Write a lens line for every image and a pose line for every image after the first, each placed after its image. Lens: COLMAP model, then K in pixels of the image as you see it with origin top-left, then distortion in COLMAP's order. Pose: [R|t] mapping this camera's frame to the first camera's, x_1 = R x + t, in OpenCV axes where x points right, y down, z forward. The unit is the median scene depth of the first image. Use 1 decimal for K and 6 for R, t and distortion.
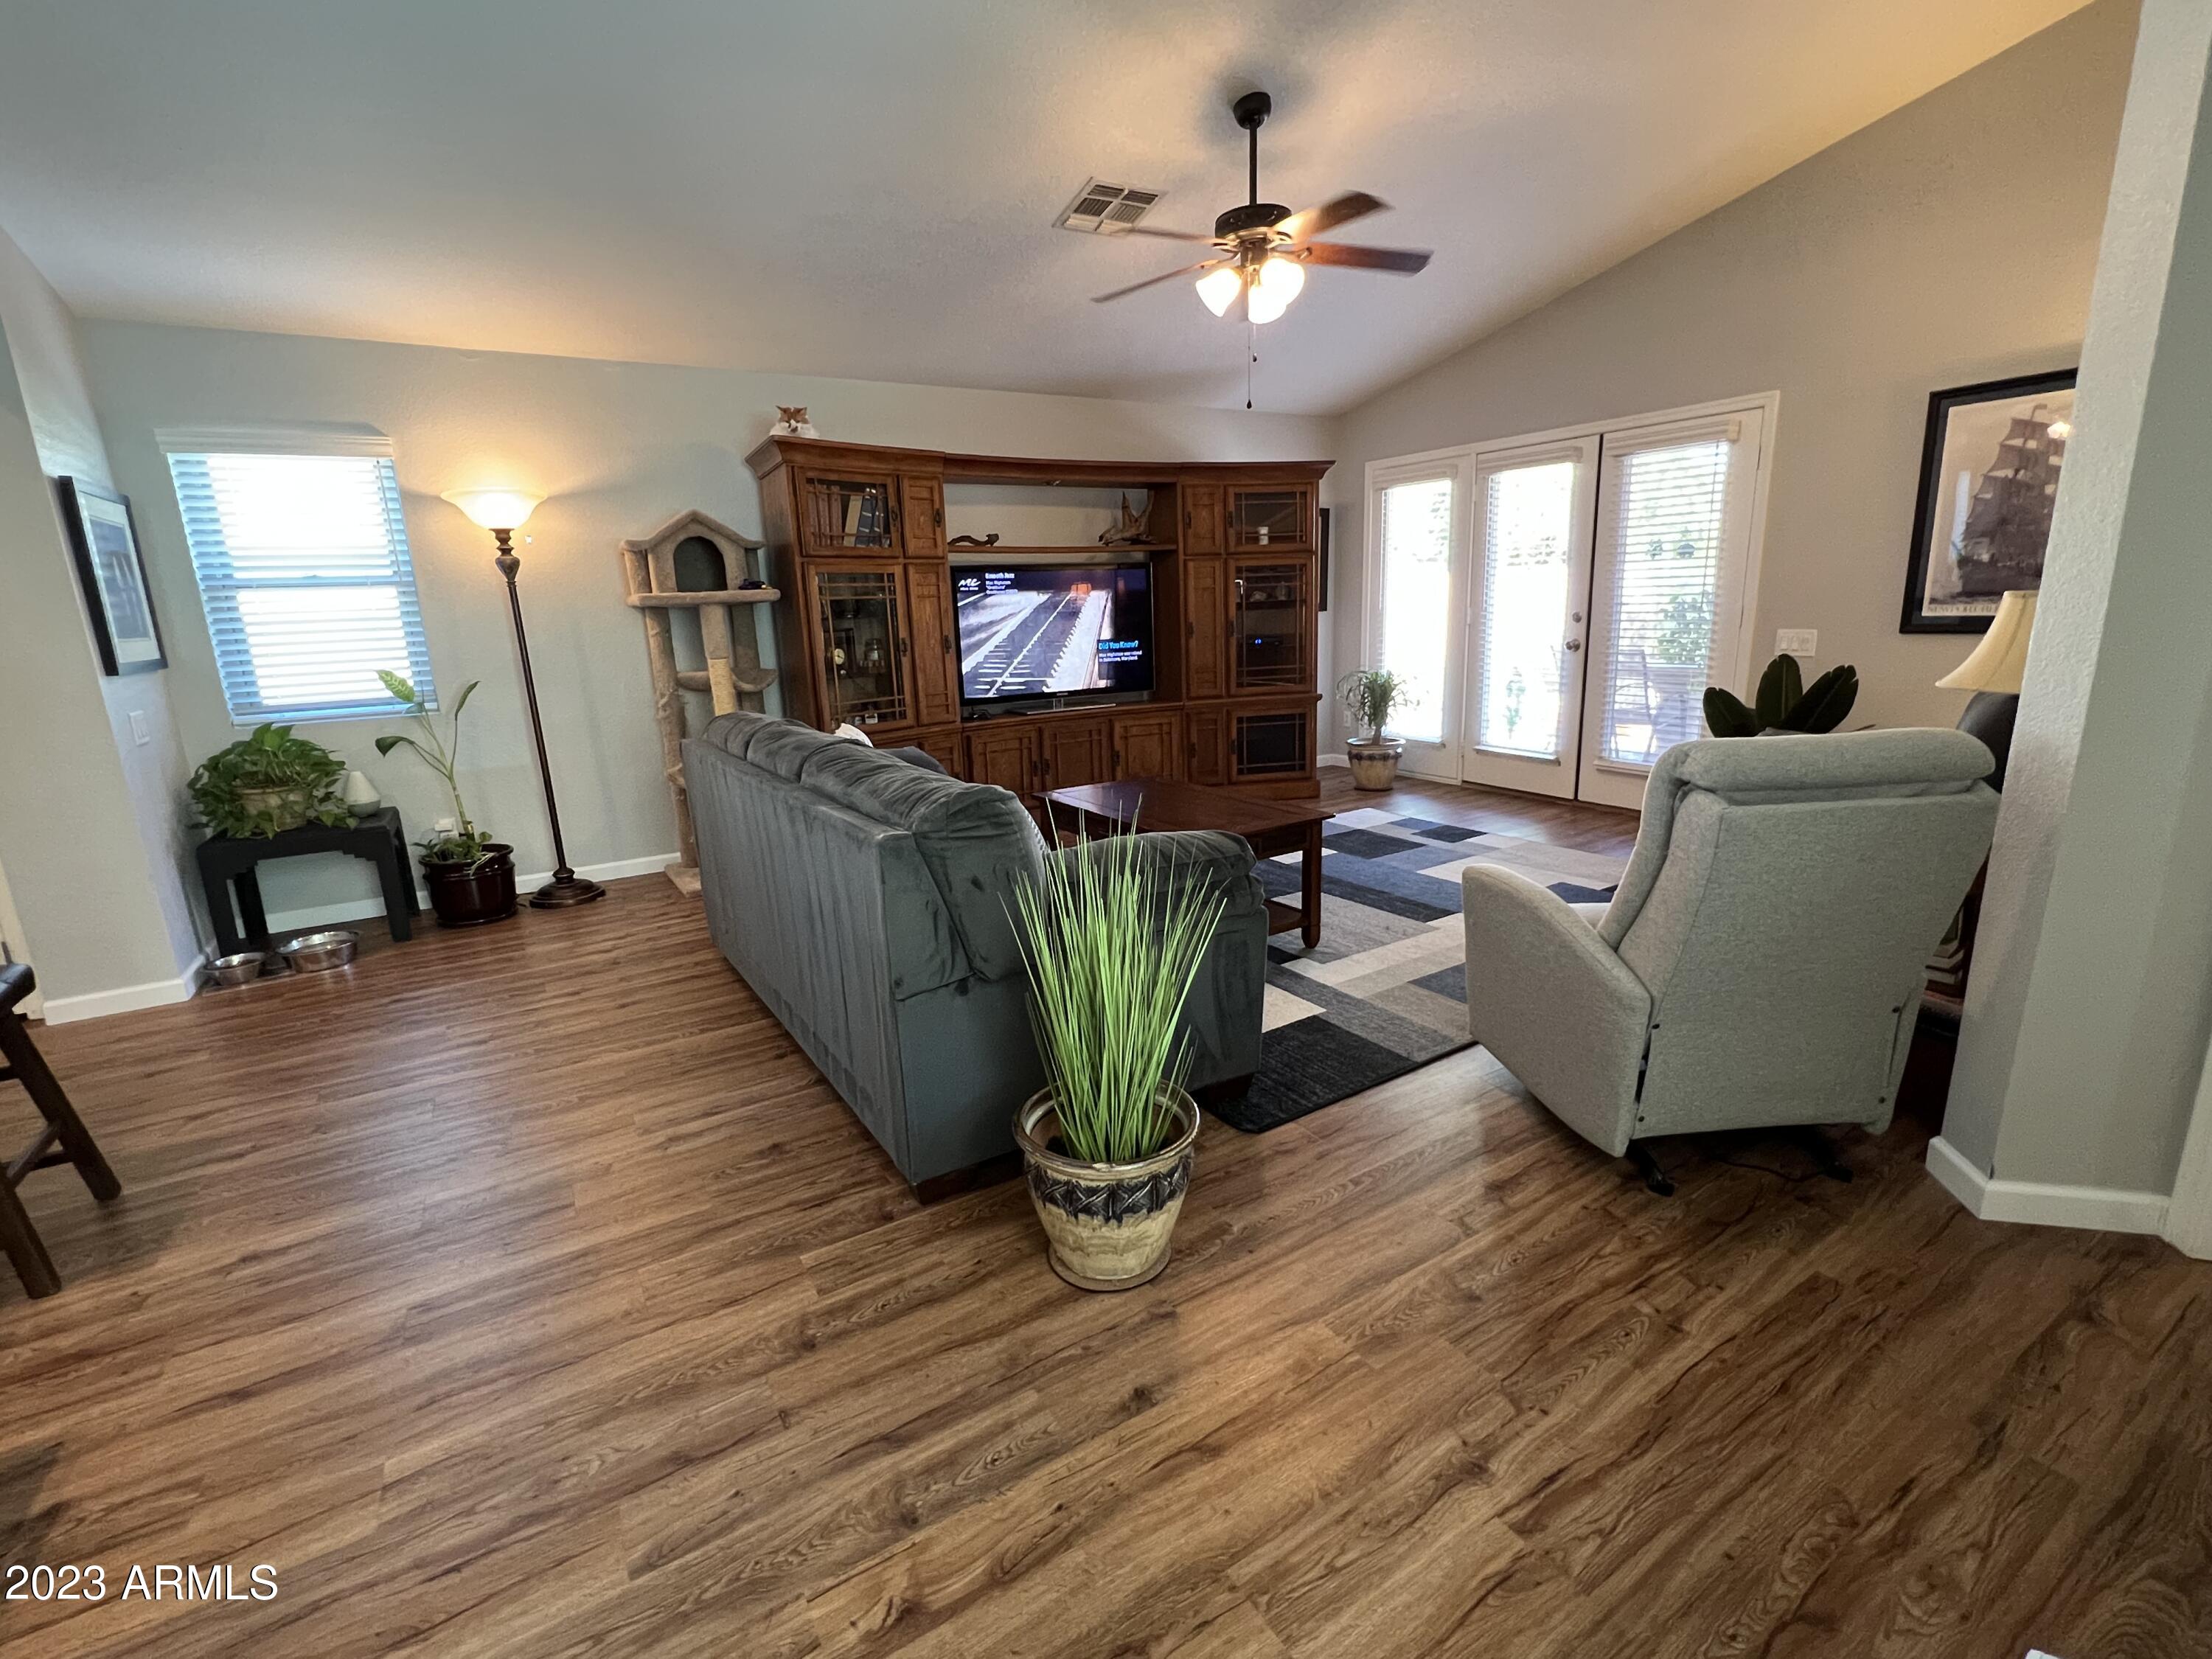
lens RADIAL K [[993.8, 0, 1103.9], [0, 993.8, 830.1], [0, 0, 1]] dist [-0.005604, 0.000637]
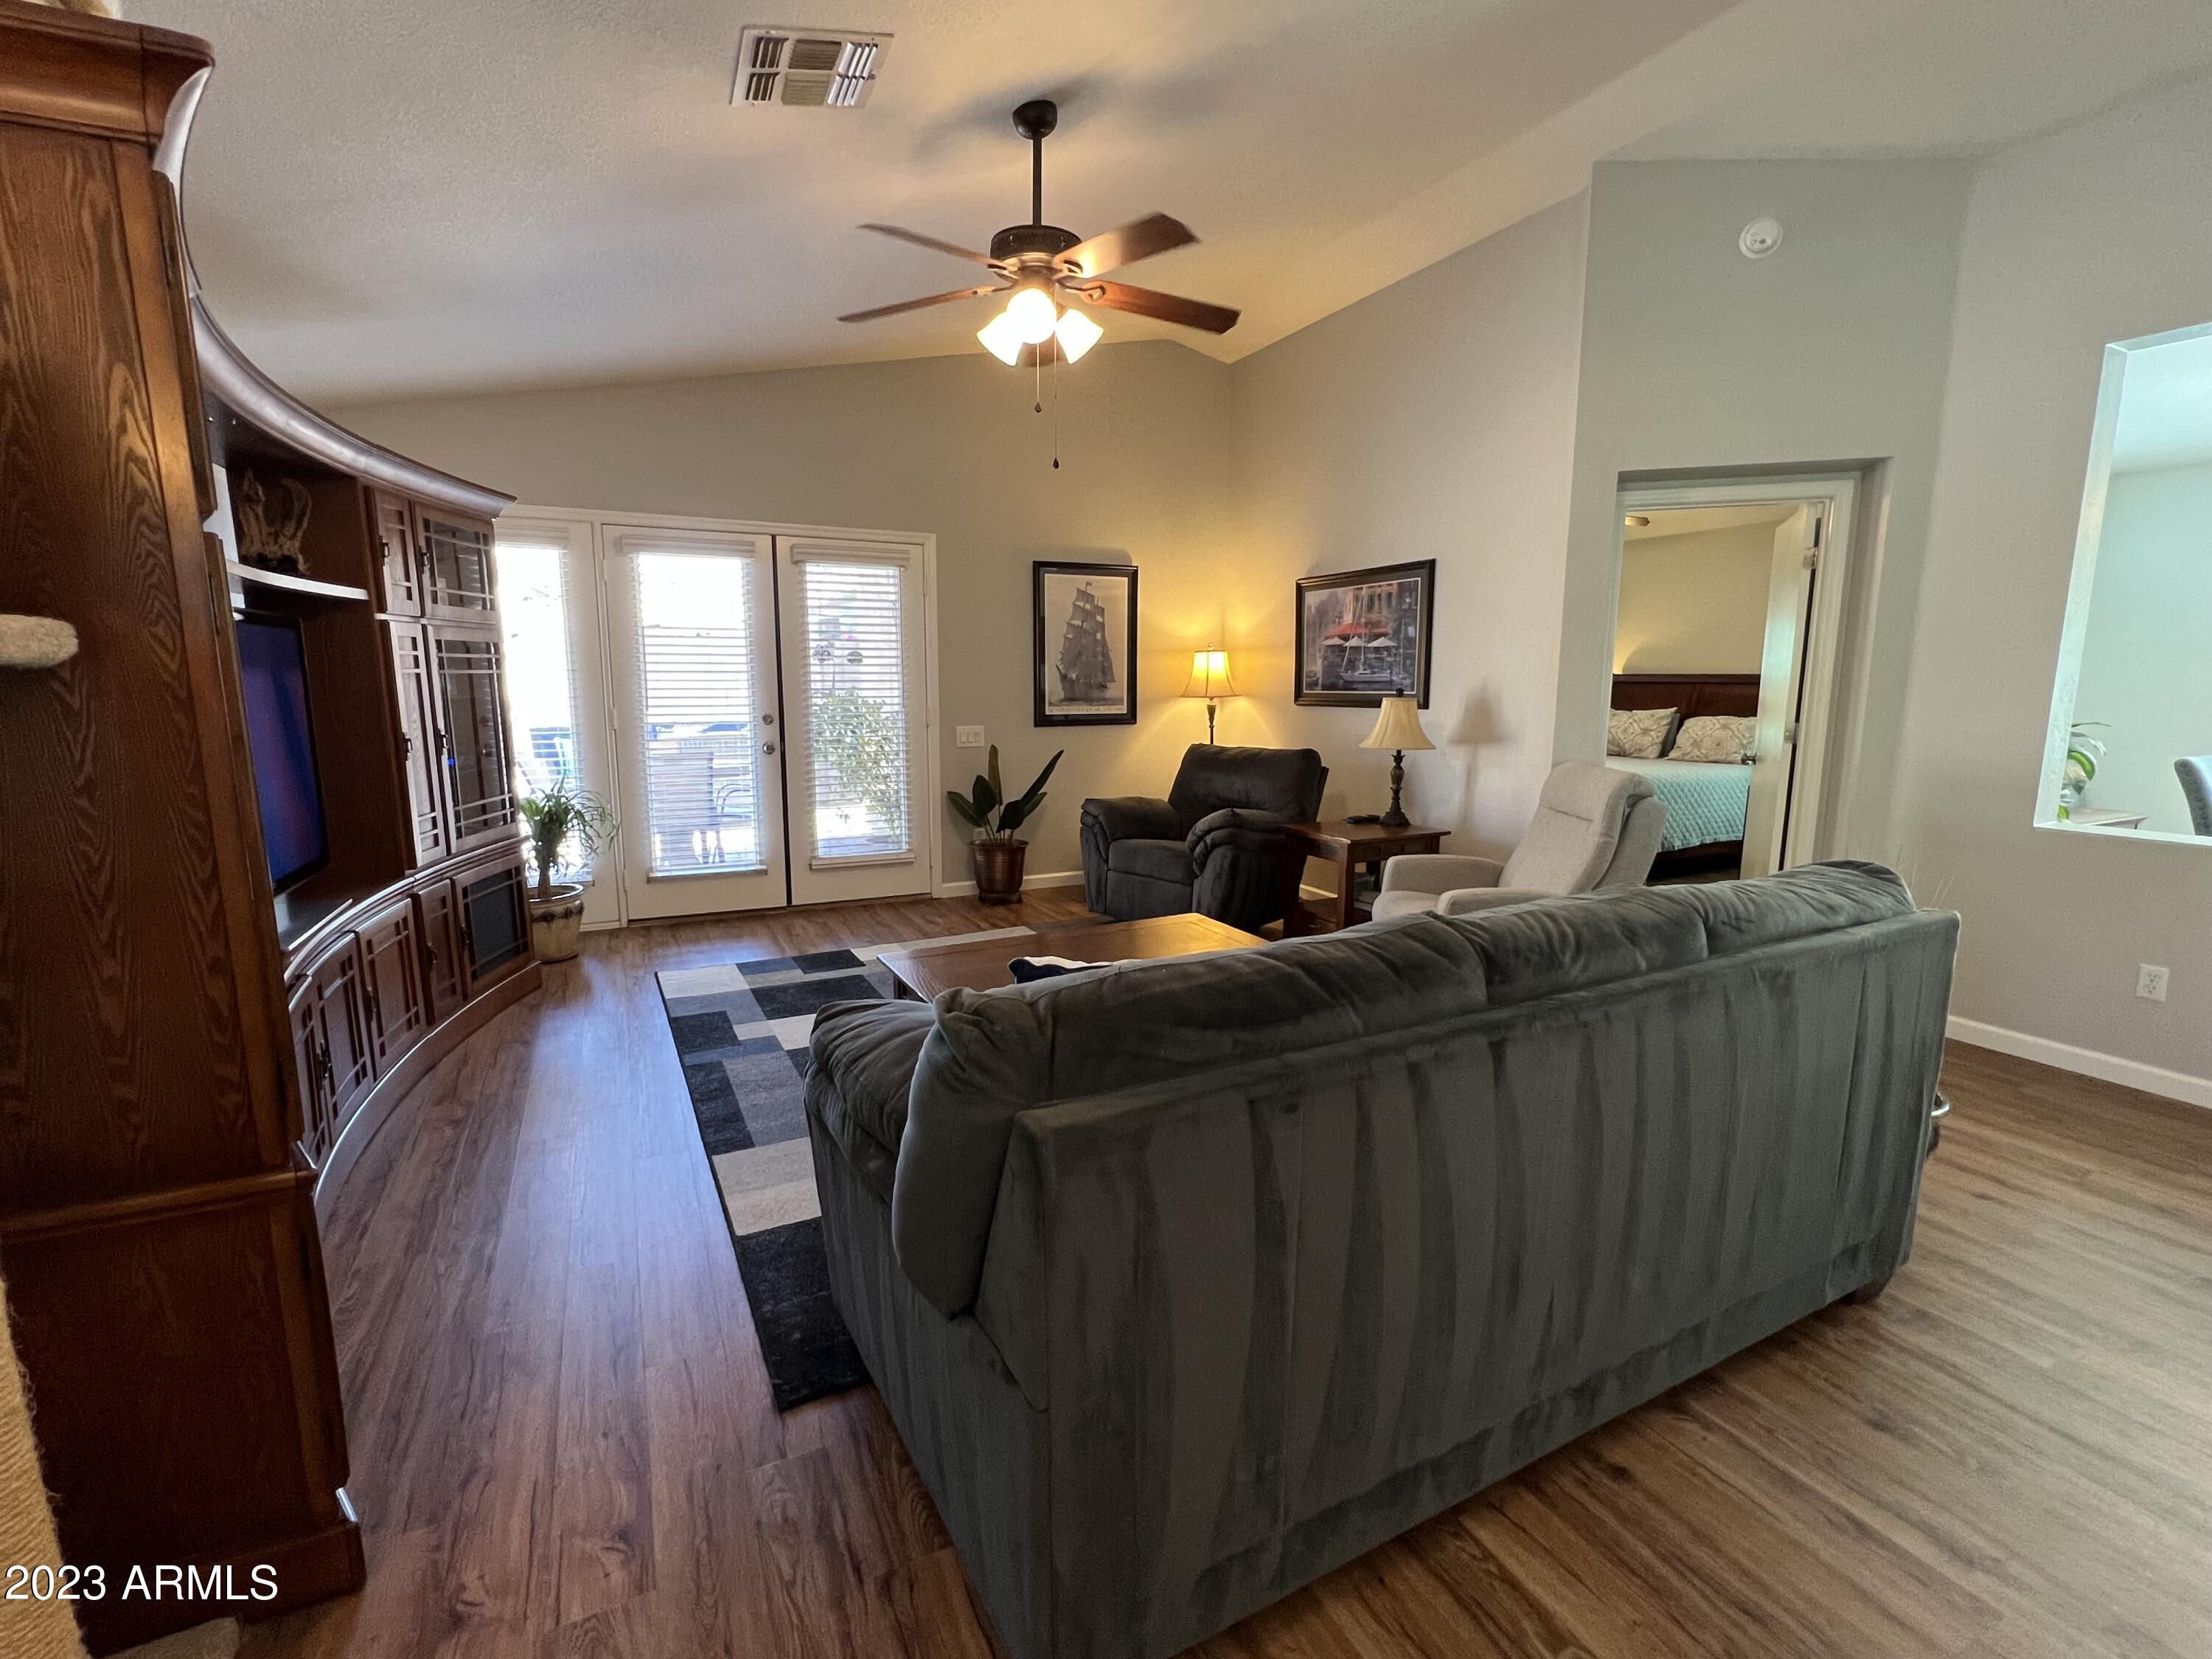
lens RADIAL K [[993.8, 0, 1106.6], [0, 993.8, 834.2], [0, 0, 1]] dist [-0.005604, 0.000637]
pose [[0.098089, -0.120615, 0.987841, -0.542630], [0.217899, 0.971145, 0.096939, -0.154046], [-0.971030, 0.205741, 0.121541, 0.709279]]
